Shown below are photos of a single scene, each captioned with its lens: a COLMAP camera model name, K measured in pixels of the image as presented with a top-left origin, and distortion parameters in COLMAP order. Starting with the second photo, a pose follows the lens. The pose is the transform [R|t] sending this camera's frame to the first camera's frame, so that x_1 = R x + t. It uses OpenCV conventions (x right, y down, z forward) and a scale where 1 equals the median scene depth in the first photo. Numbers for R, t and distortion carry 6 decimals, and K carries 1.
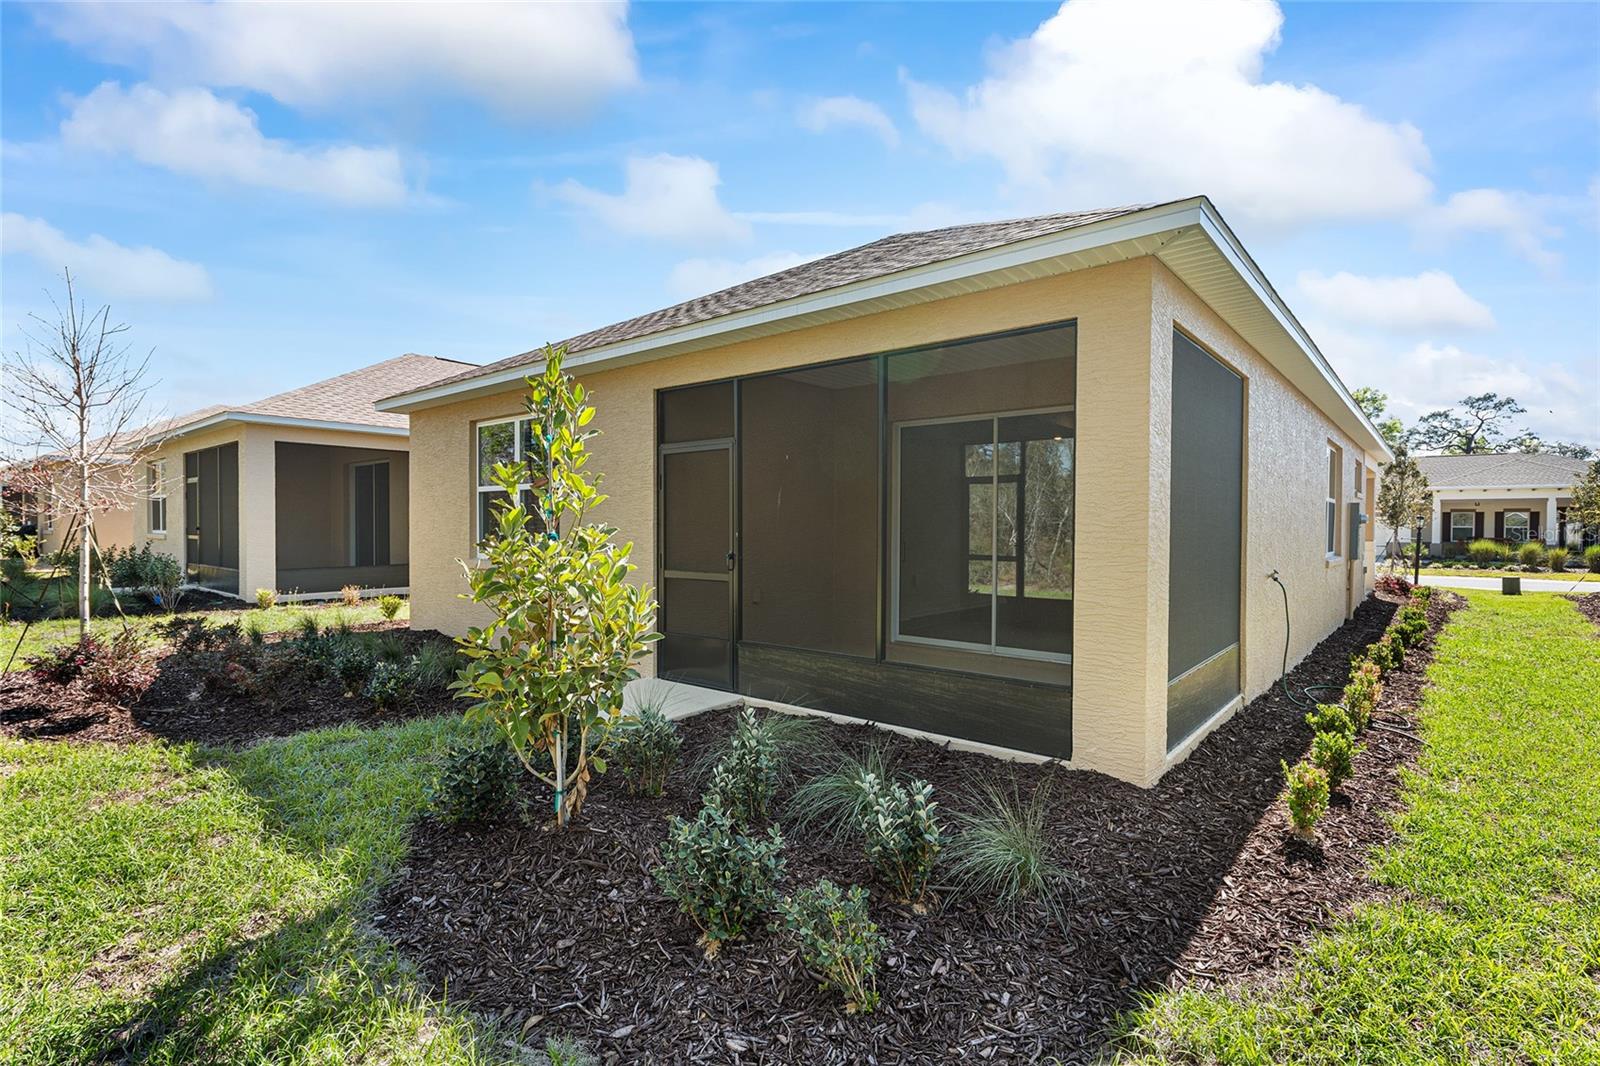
lens RADIAL K [[771.2, 0, 799.8], [0, 771.2, 539.0], [0, 0, 1]] dist [0.000280, -0.000657]
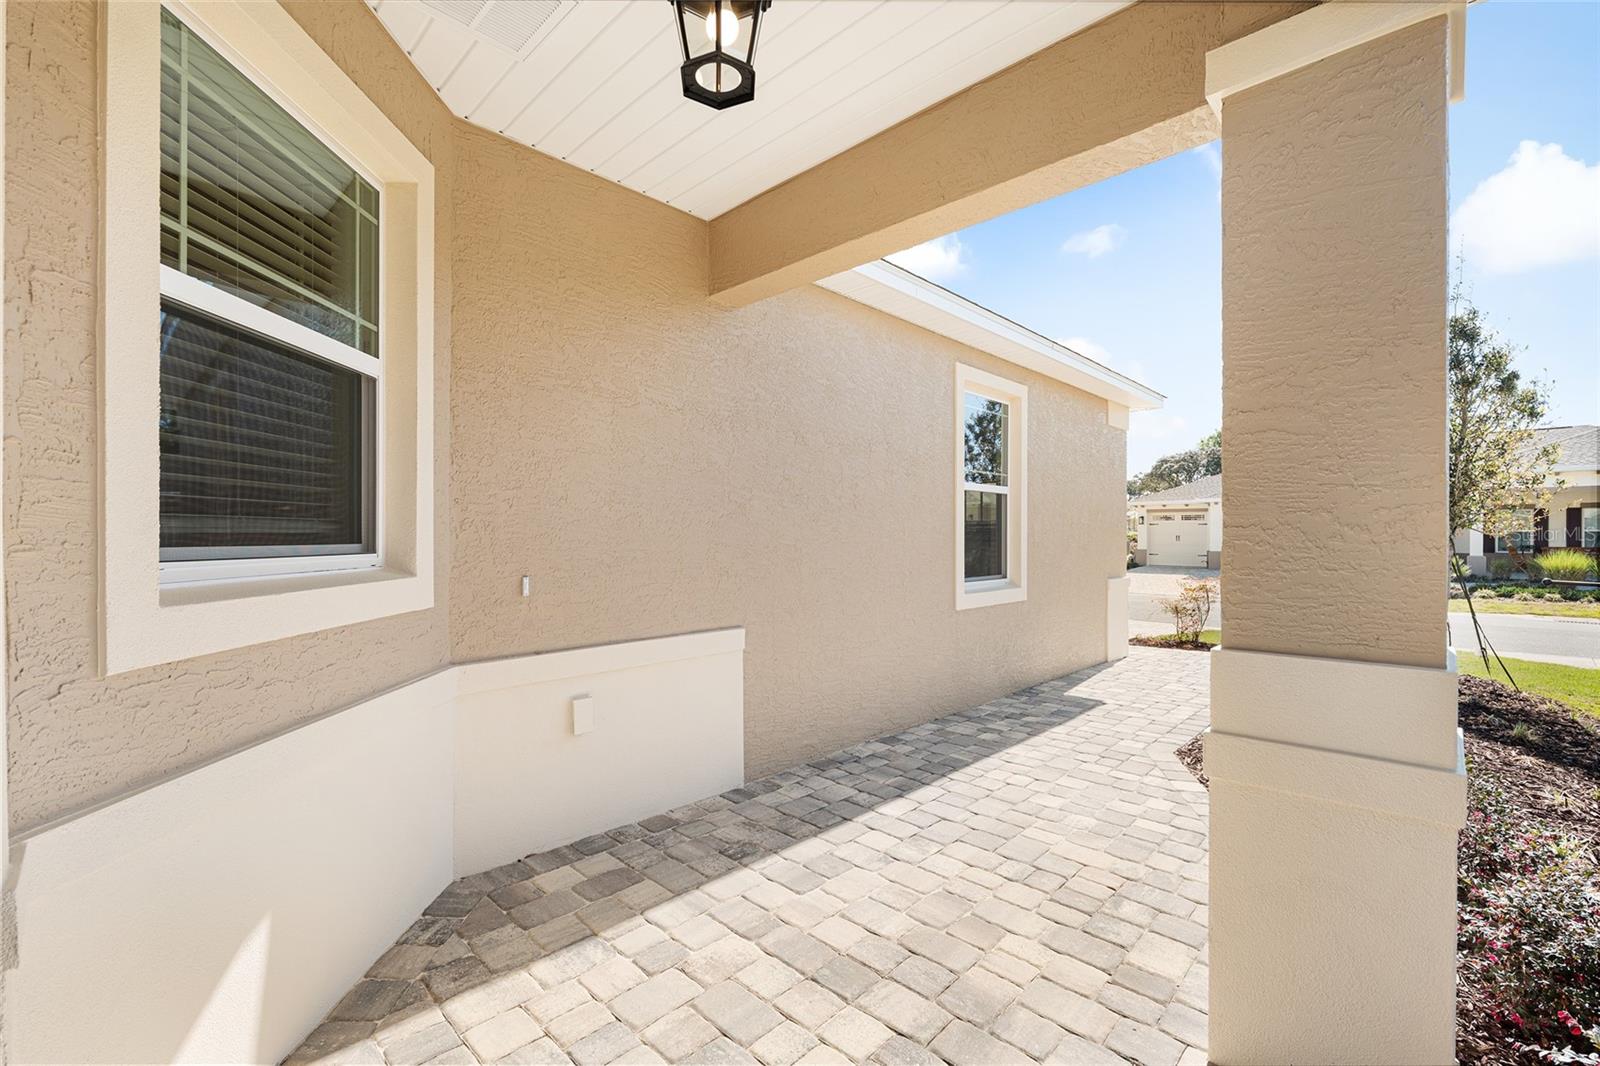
lens RADIAL K [[688.2, 0, 795.2], [0, 688.2, 536.8], [0, 0, 1]] dist [-0.002706, -0.000452]
pose [[0.998049, -0.004324, -0.062287, 0.906389], [0.003536, 0.999912, -0.012761, -0.018667], [0.062336, 0.012515, 0.997977, 1.229152]]
